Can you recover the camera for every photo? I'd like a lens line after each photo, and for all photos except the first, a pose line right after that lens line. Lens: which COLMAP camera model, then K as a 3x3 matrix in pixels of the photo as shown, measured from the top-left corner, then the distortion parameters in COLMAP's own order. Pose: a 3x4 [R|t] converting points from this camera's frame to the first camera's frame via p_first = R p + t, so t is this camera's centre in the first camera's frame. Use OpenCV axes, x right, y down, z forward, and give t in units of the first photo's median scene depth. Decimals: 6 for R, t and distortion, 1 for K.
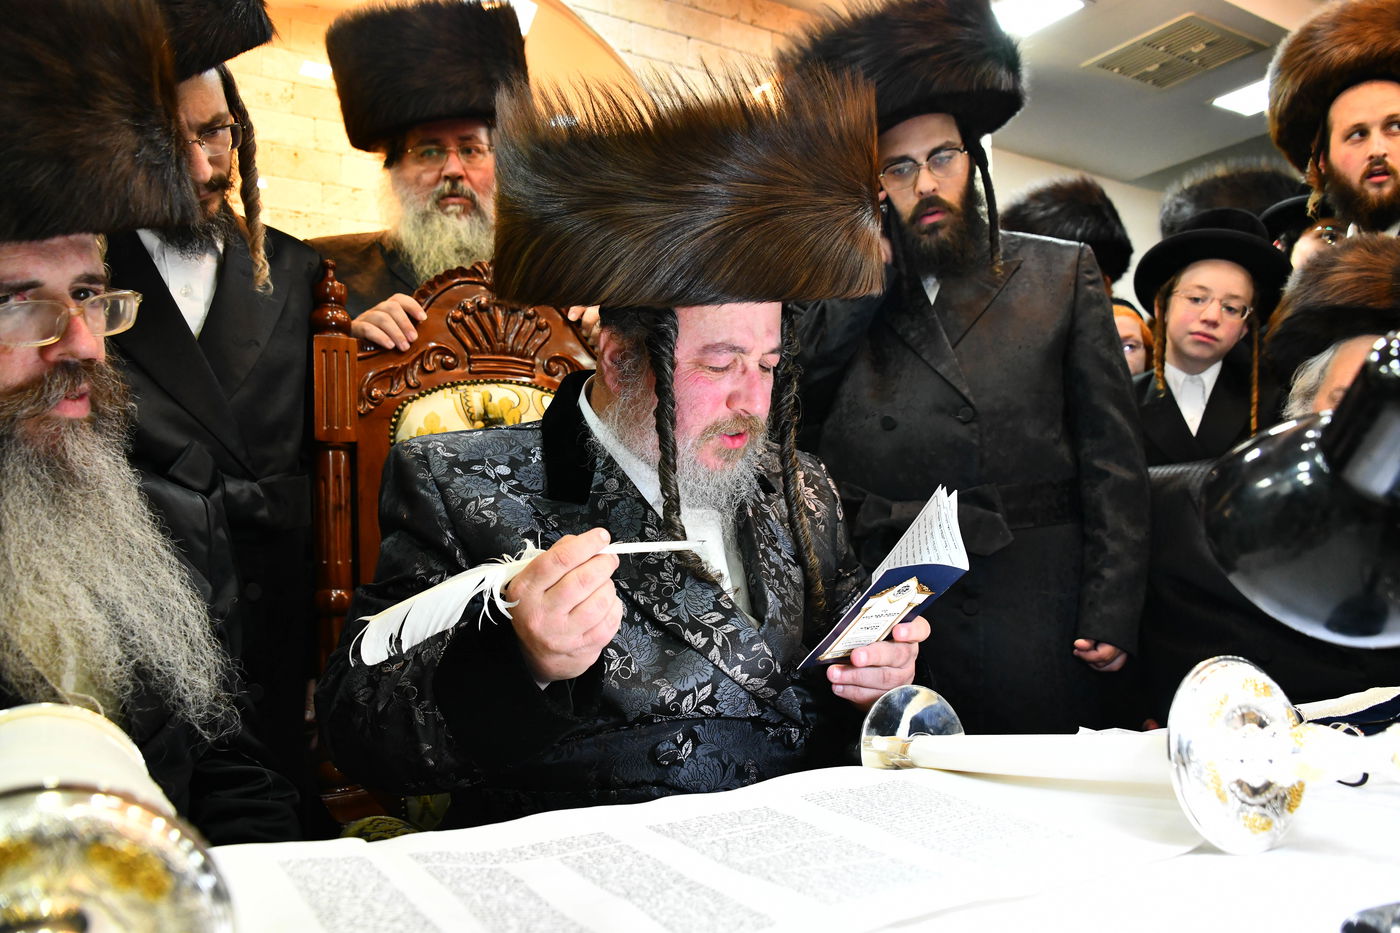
lens RADIAL K [[1124.5, 0, 700.0], [0, 1124.5, 466.5], [0, 0, 1]] dist [0.003347, 0.002499]
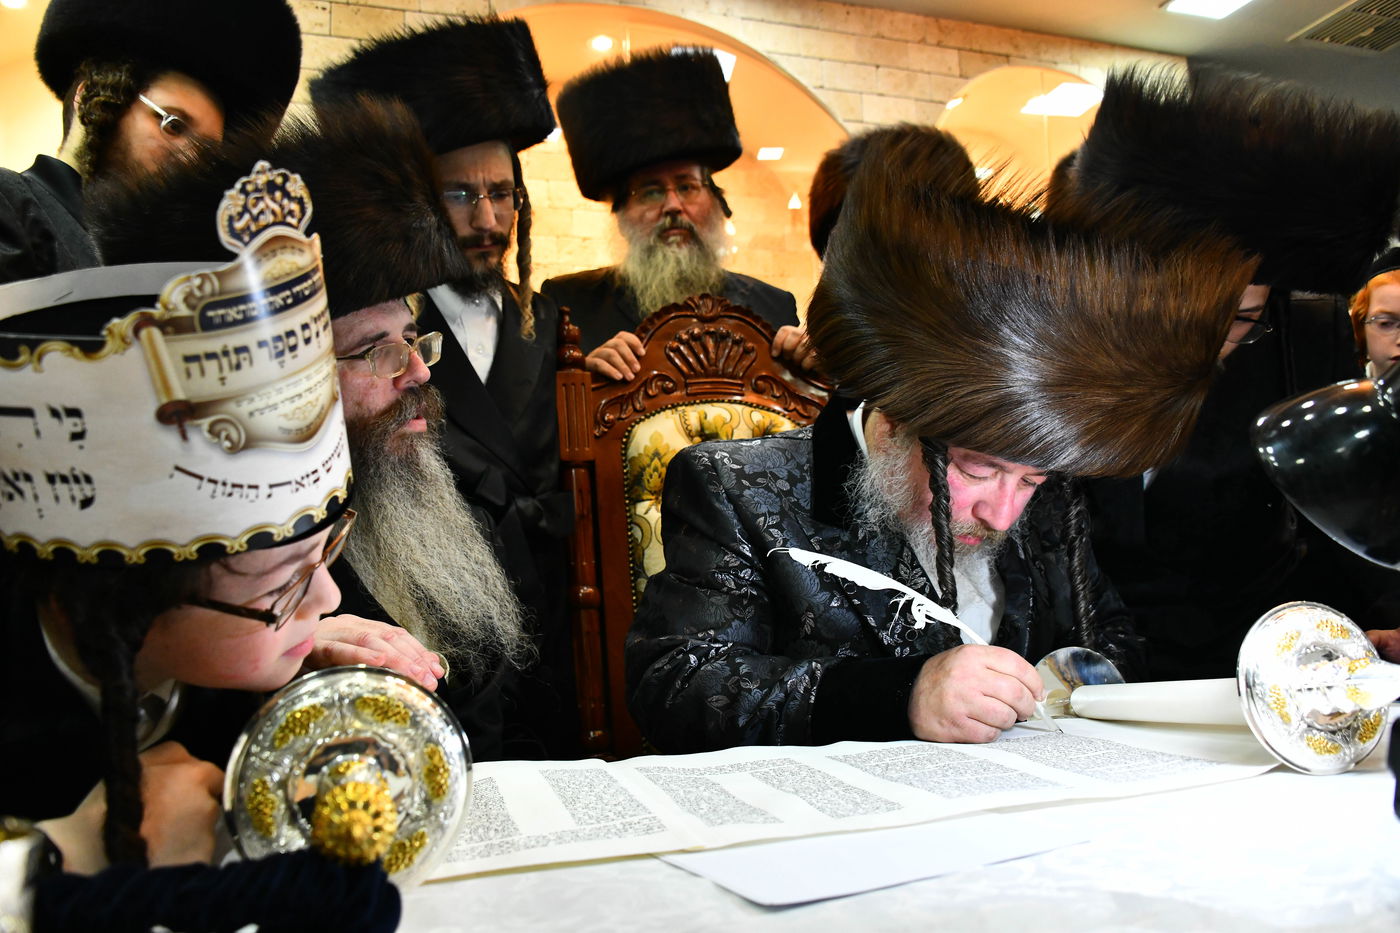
lens RADIAL K [[1124.5, 0, 700.0], [0, 1124.5, 466.5], [0, 0, 1]] dist [0.003347, 0.002499]
pose [[0.976965, -0.053467, -0.206594, 0.041505], [0.050935, 0.998548, -0.017561, 0.010084], [0.207233, 0.006633, 0.978269, -0.117025]]
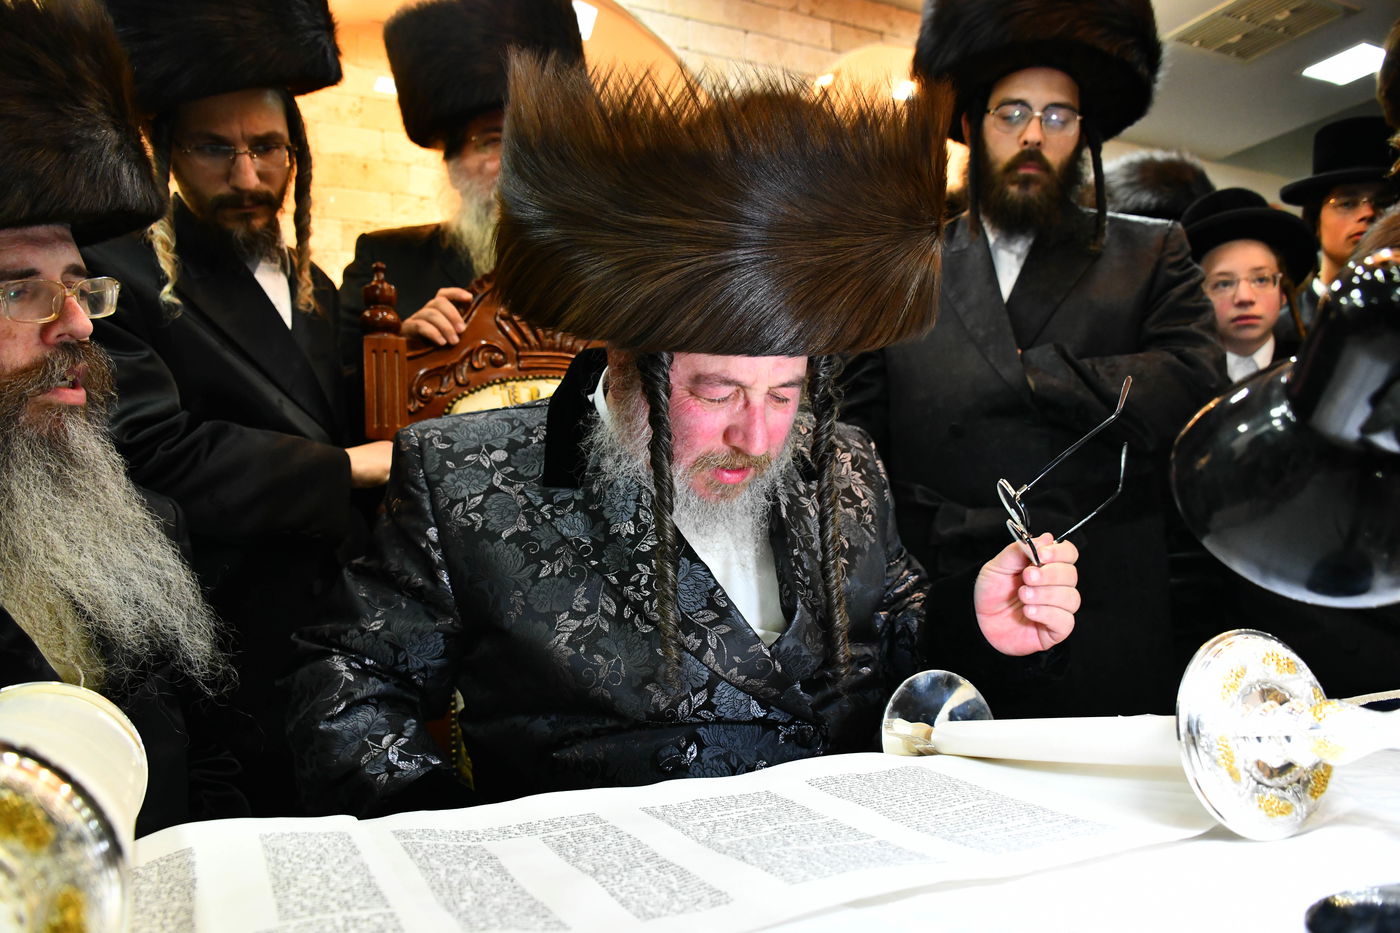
lens RADIAL K [[1123.0, 0, 692.0], [0, 1123.0, 469.1], [0, 0, 1]] dist [-0.003866, -0.003987]
pose [[0.995478, -0.019193, -0.093031, 0.043962], [0.018981, 0.999815, -0.003163, 0.012728], [0.093075, 0.001383, 0.995658, 0.012293]]
